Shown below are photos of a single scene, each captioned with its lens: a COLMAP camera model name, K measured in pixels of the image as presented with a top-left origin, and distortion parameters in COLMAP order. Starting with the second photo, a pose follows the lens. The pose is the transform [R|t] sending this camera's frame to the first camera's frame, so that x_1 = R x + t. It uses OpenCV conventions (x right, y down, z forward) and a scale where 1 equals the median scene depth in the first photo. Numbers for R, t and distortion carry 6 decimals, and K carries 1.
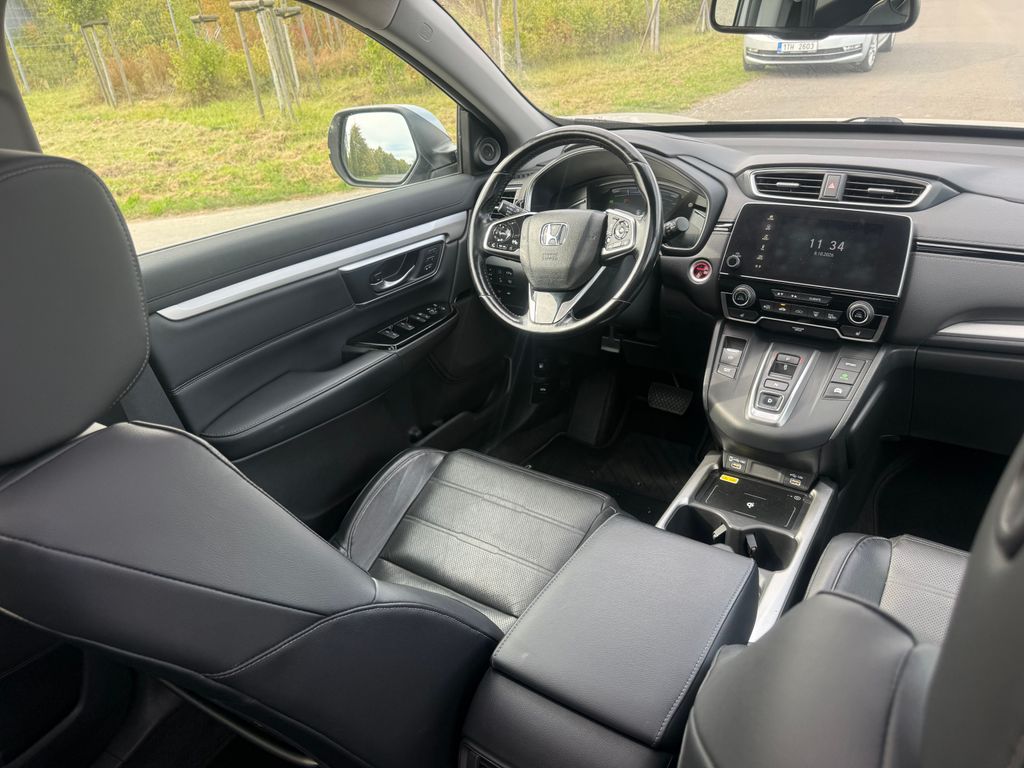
lens RADIAL K [[763.0, 0, 512.0], [0, 763.0, 384.0], [0, 0, 1]] dist [0.097795, -0.176688]
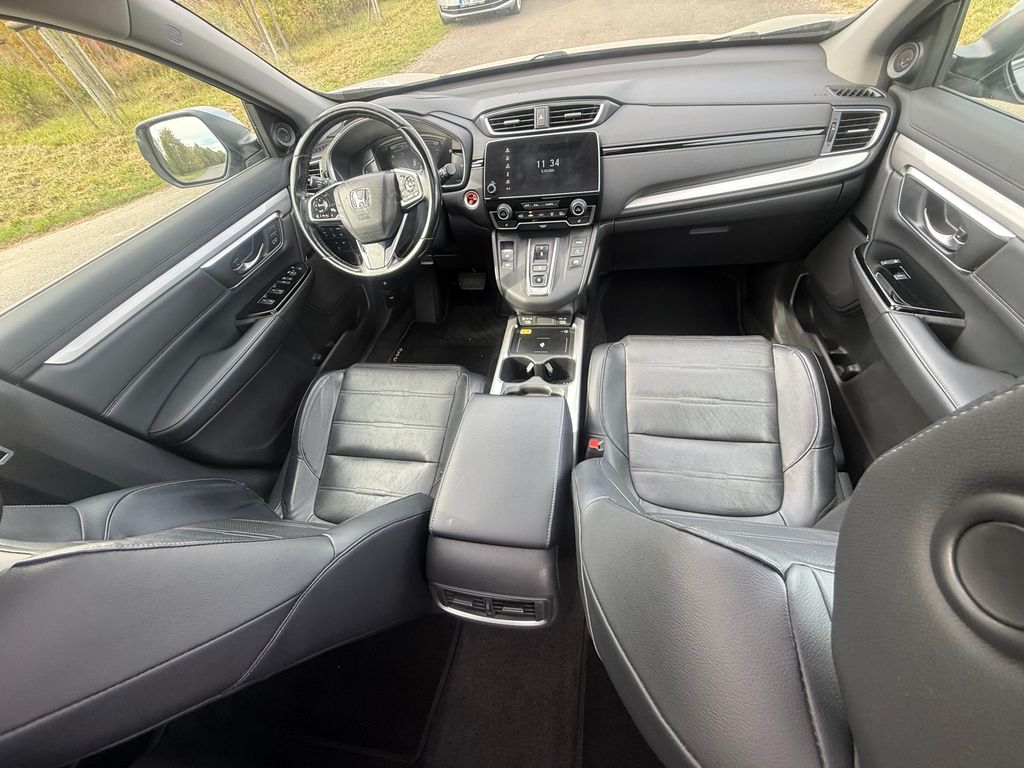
lens RADIAL K [[417.3, 0, 512.0], [0, 417.3, 384.0], [0, 0, 1]] dist [-0.000221, 0.000055]
pose [[0.913031, -0.343250, 0.220348, 0.024019], [0.256819, 0.903460, 0.343226, -0.084196], [-0.316888, -0.256787, 0.913040, 0.174910]]
